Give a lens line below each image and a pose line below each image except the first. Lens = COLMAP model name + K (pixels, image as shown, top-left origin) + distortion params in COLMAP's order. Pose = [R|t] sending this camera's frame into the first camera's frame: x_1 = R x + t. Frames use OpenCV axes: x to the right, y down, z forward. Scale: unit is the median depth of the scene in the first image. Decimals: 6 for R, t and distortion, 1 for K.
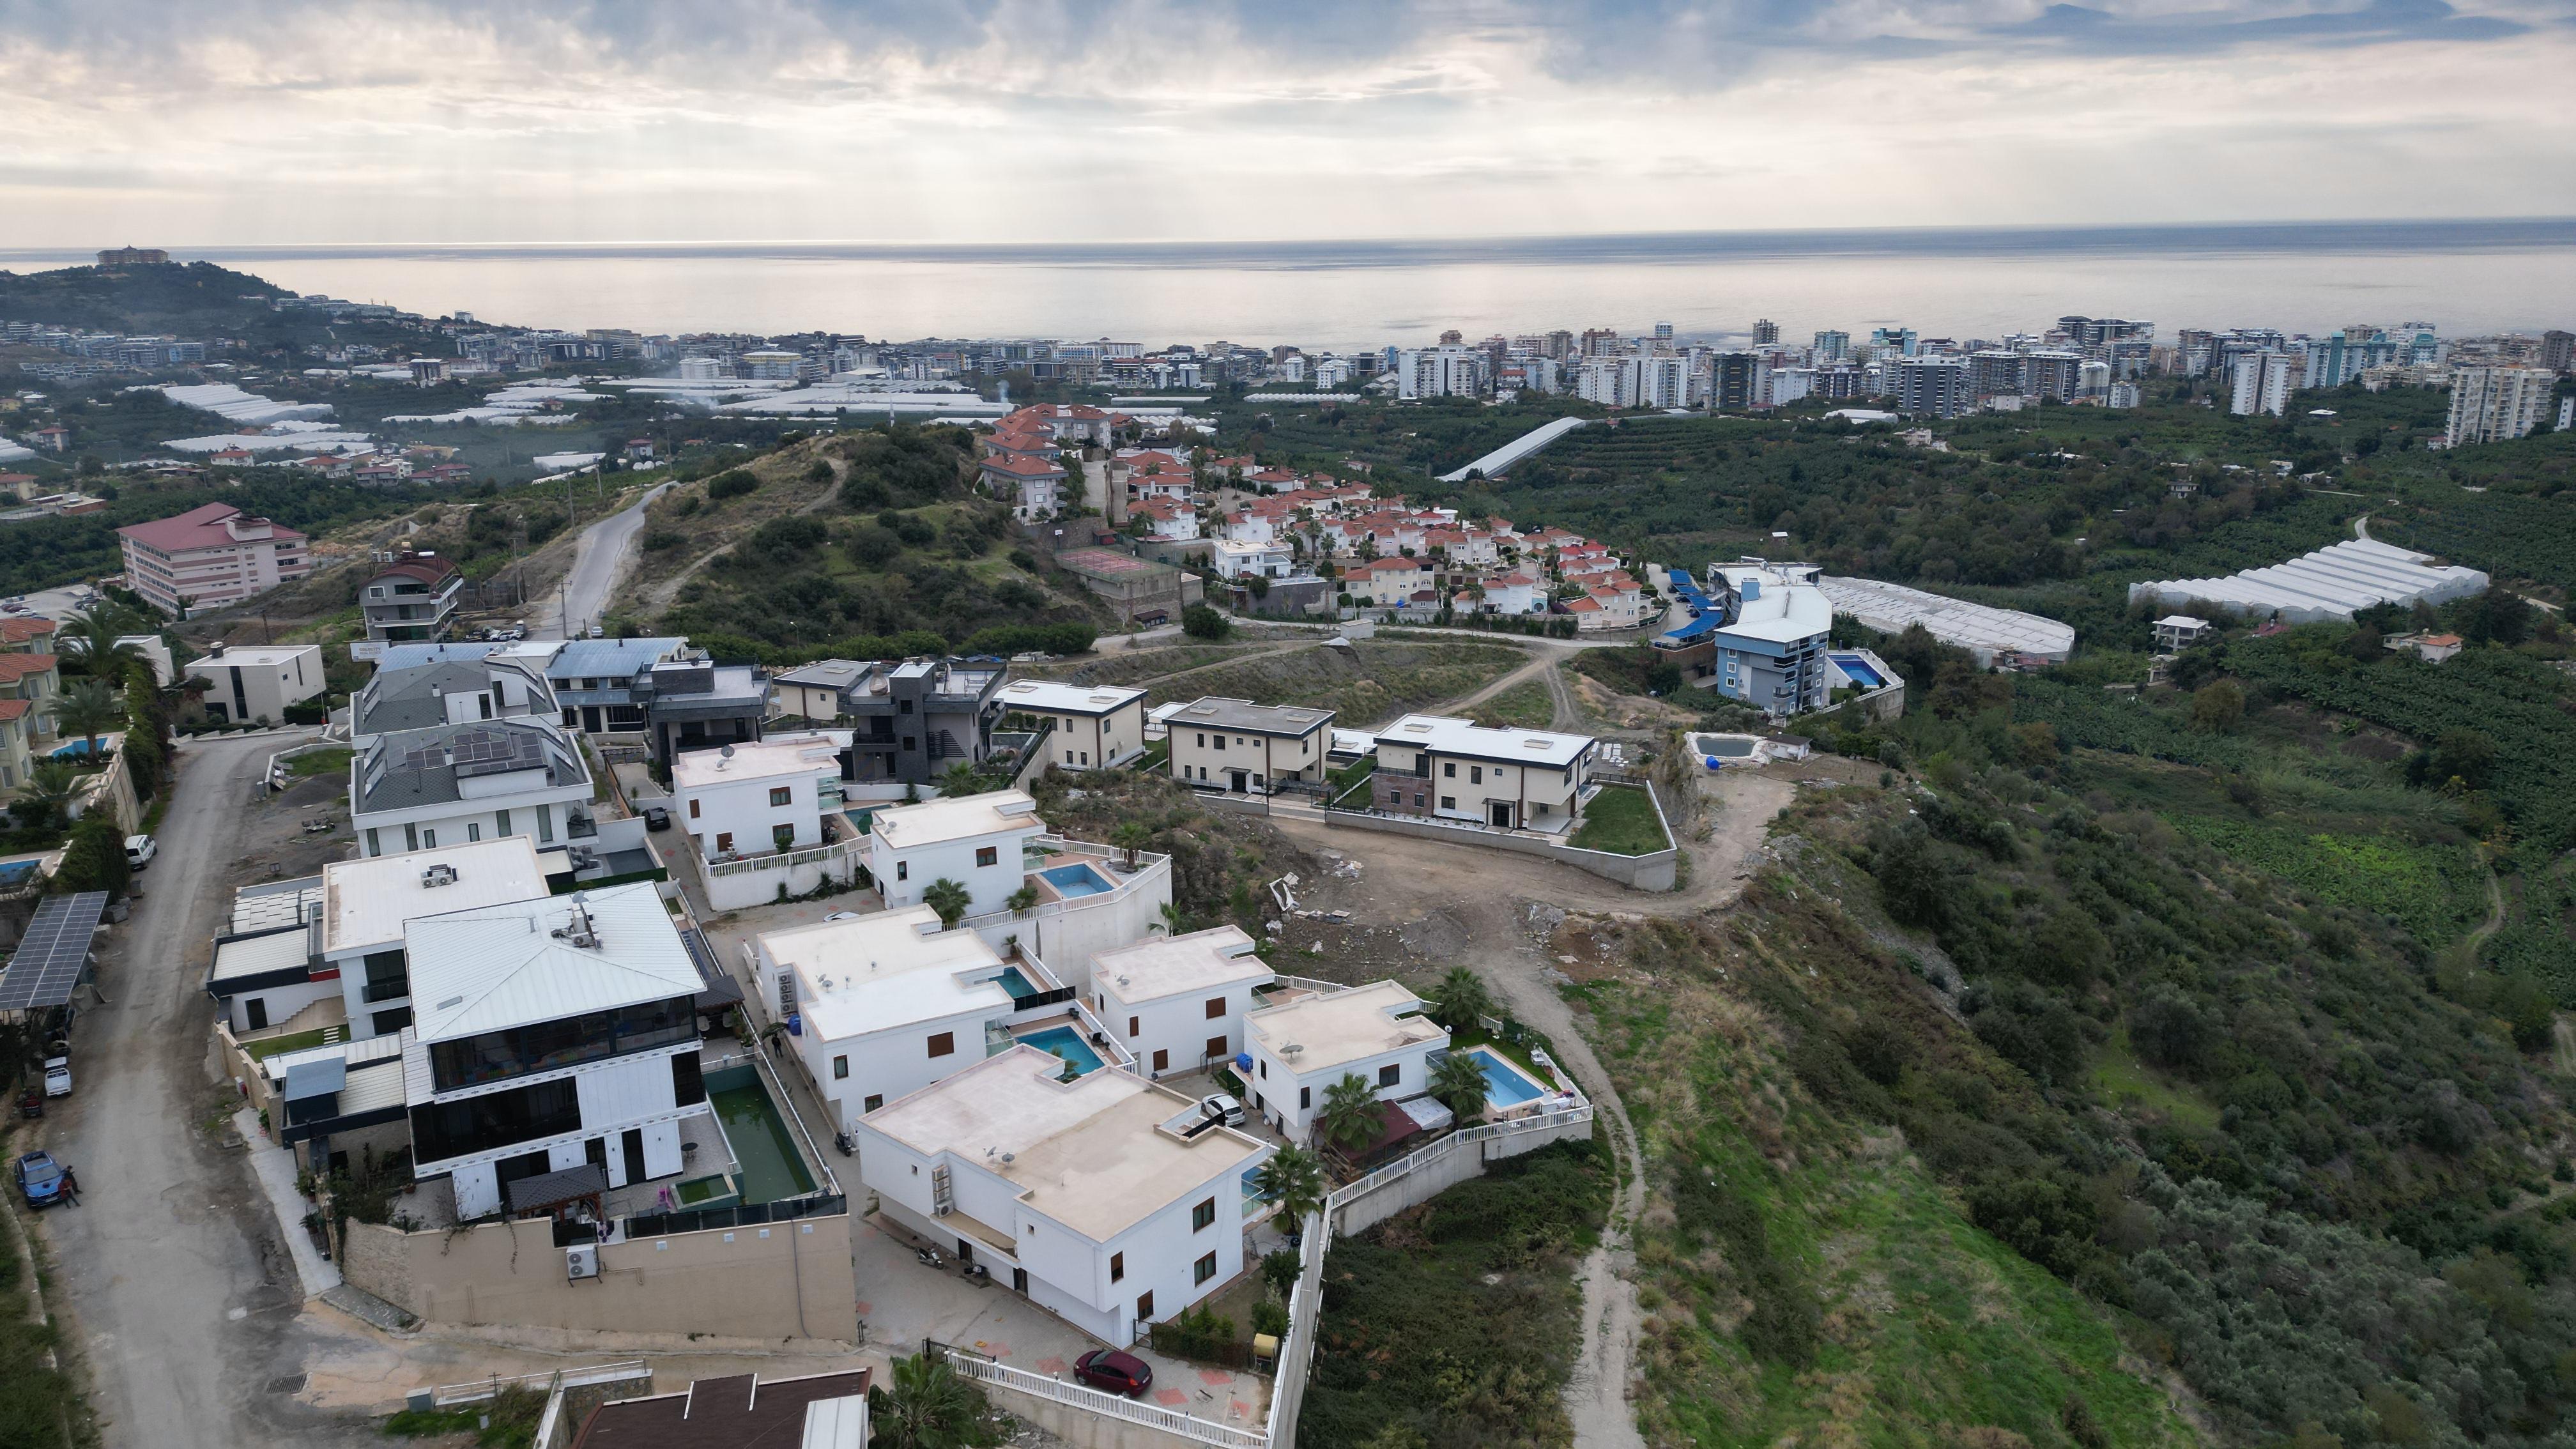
lens RADIAL K [[1823.8, 0, 1288.0], [0, 1823.8, 724.5], [0, 0, 1]] dist [0.095302, -0.090311]
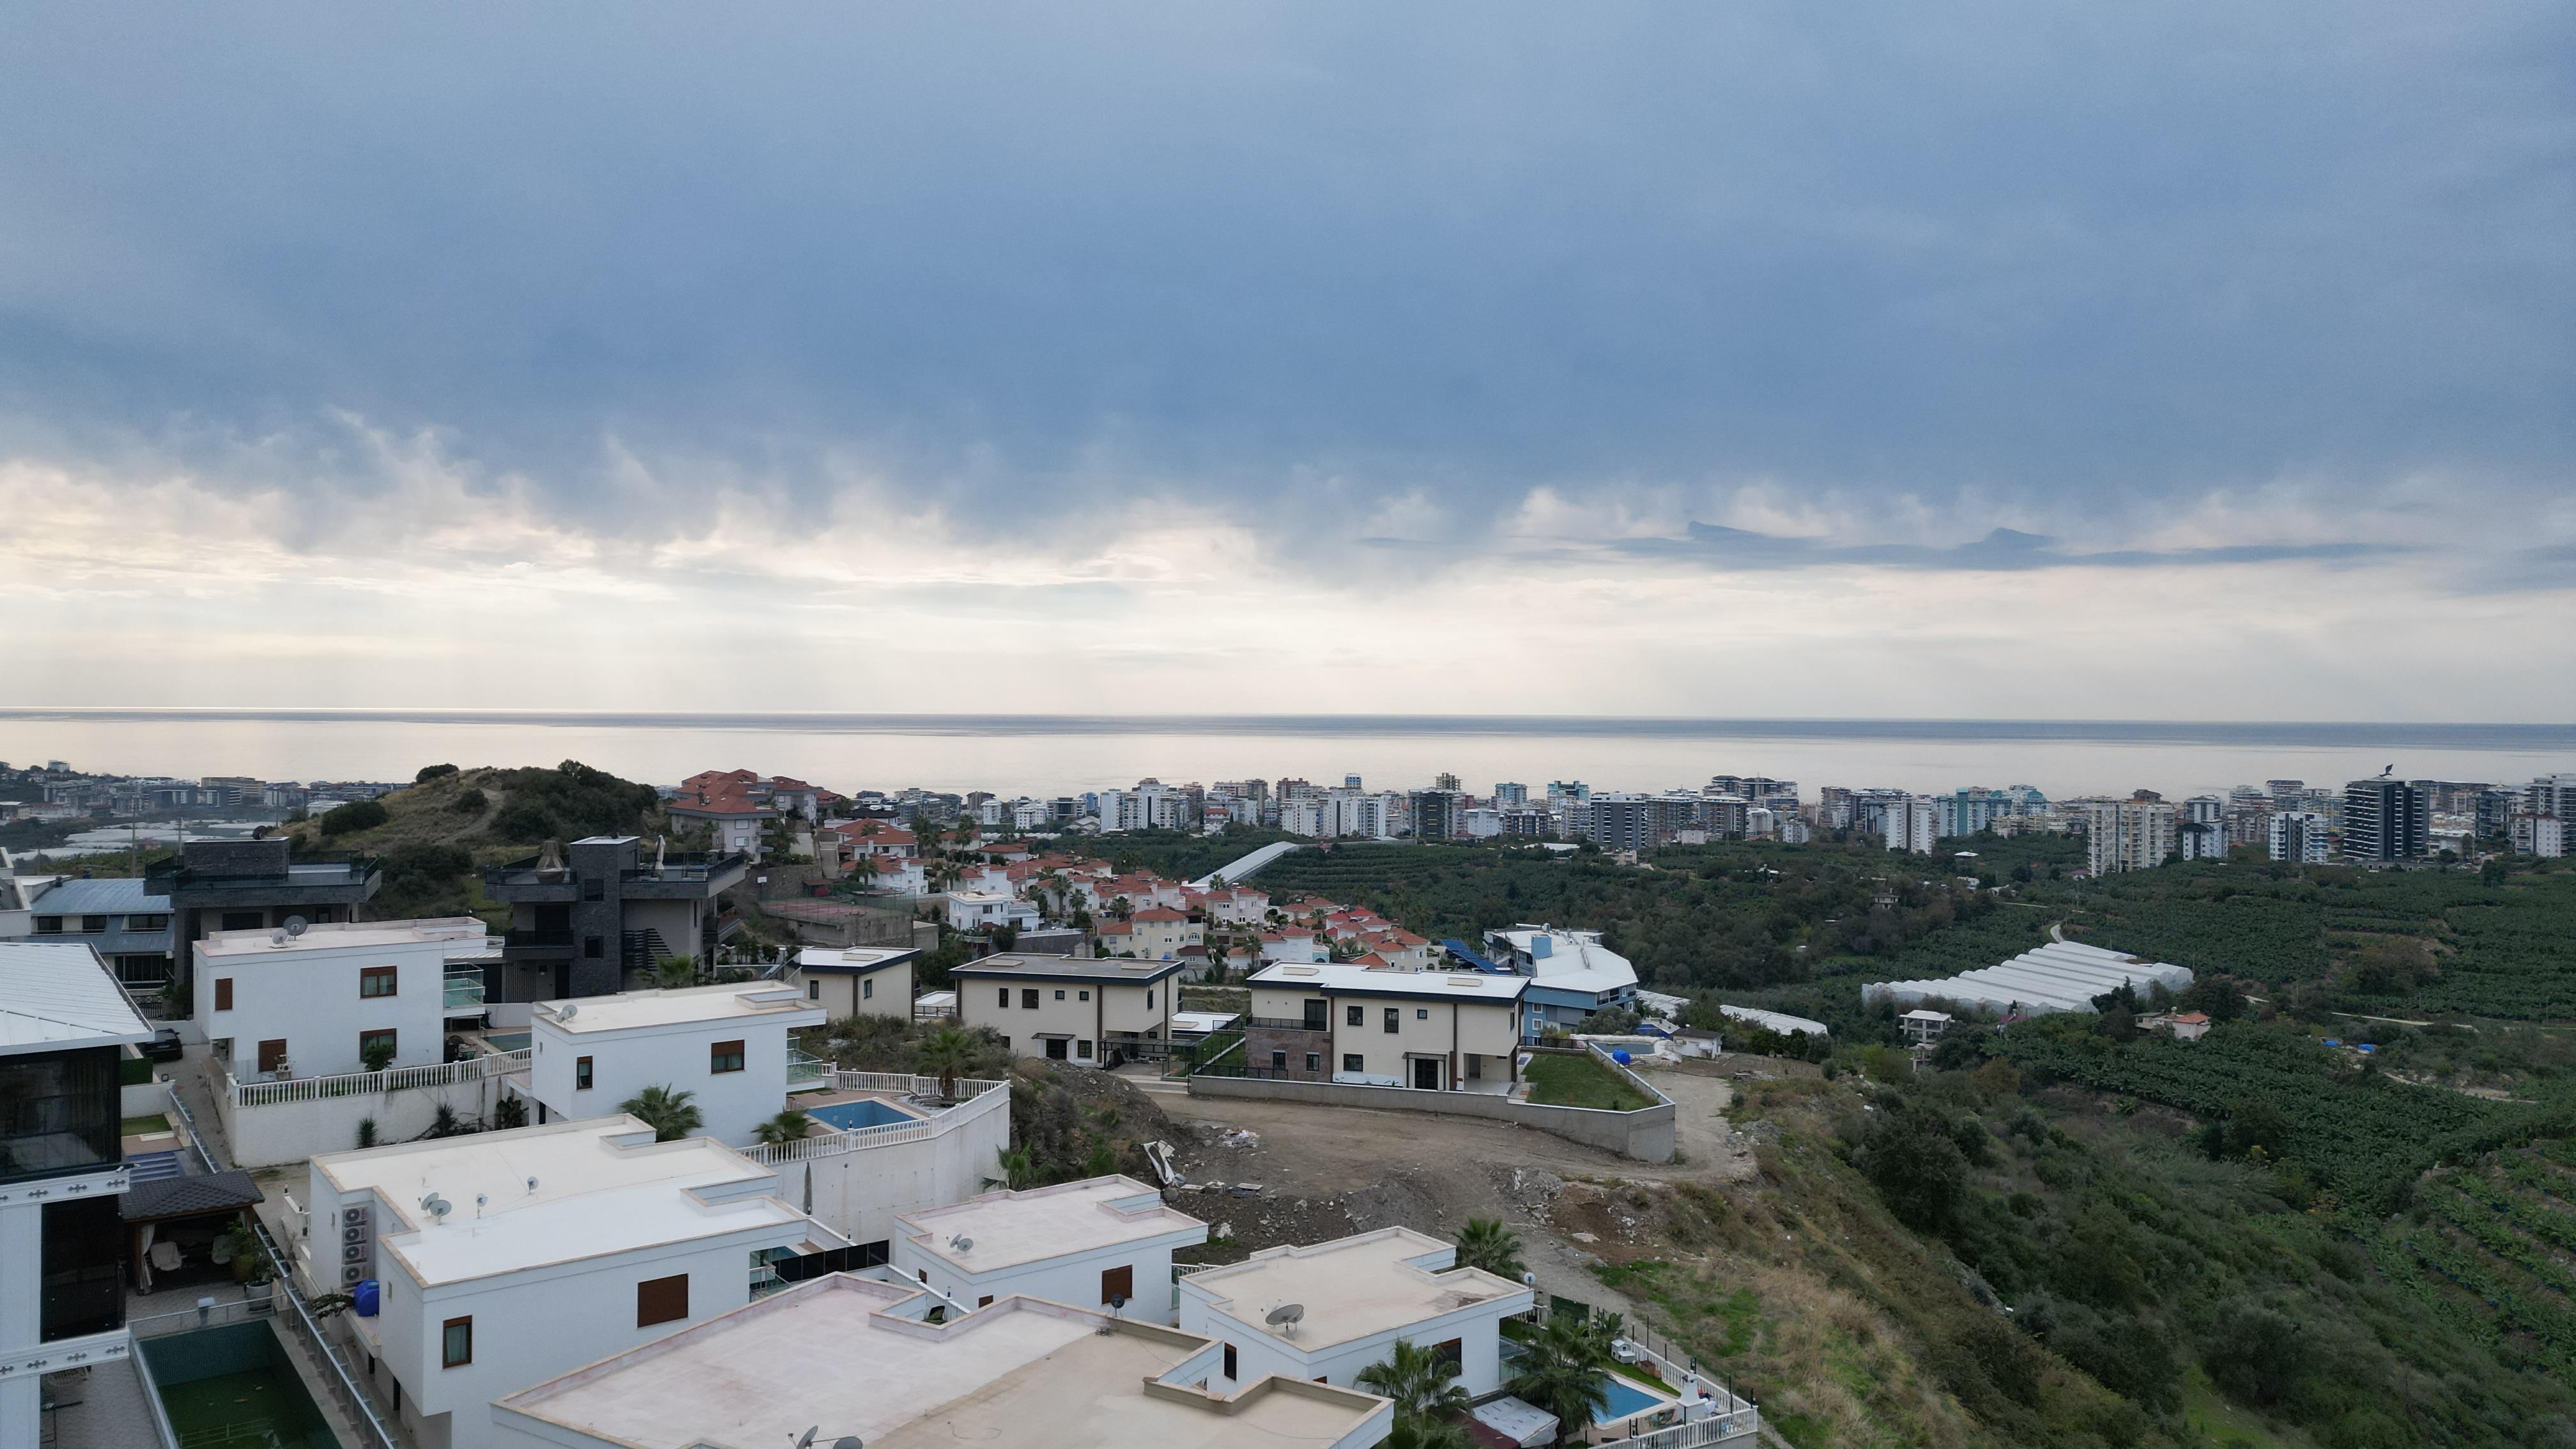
lens RADIAL K [[1819.5, 0, 1288.0], [0, 1819.5, 724.5], [0, 0, 1]] dist [0.078284, -0.076654]
pose [[0.984990, 0.015892, 0.171877, -0.030166], [0.028442, 0.967199, -0.252424, 0.043354], [-0.170250, 0.253524, 0.952229, 0.120979]]
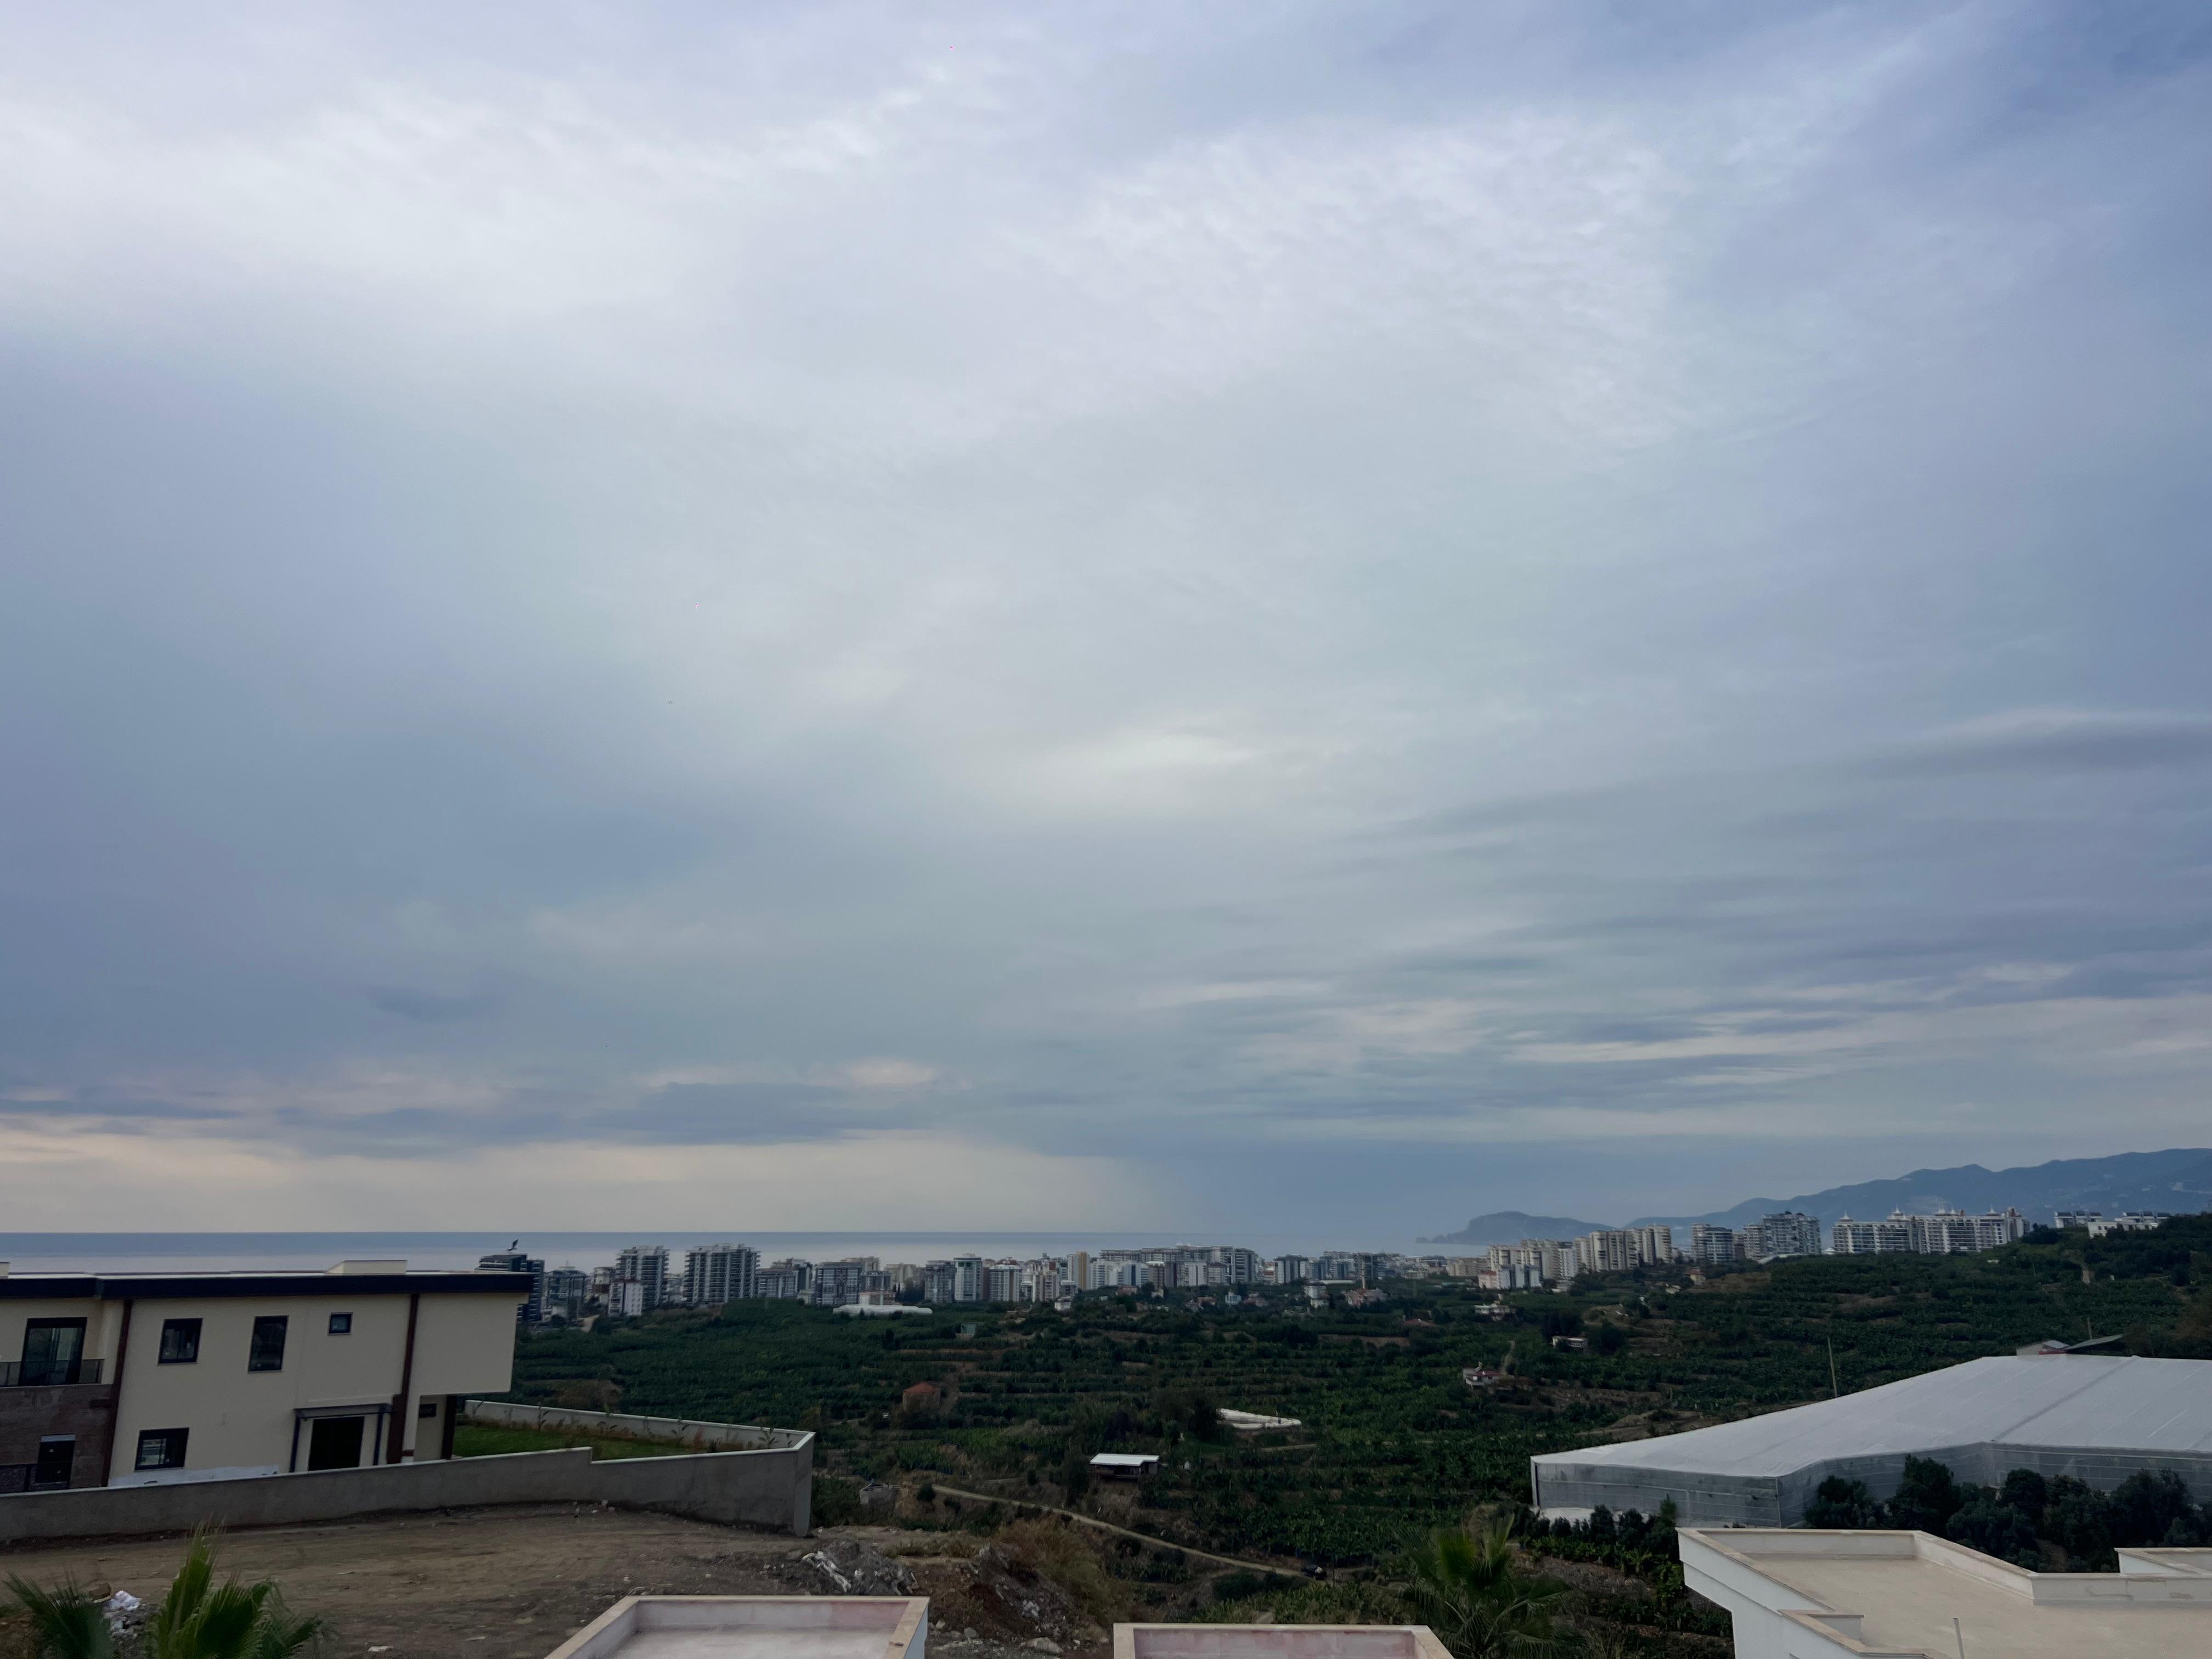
lens RADIAL K [[1648.5, 0, 1106.0], [0, 1648.5, 829.5], [0, 0, 1]] dist [0.076943, -0.077308]
pose [[0.456264, 0.216166, 0.863189, -0.054651], [0.232626, 0.907335, -0.350183, 0.039431], [-0.858900, 0.360576, 0.363698, 0.316740]]
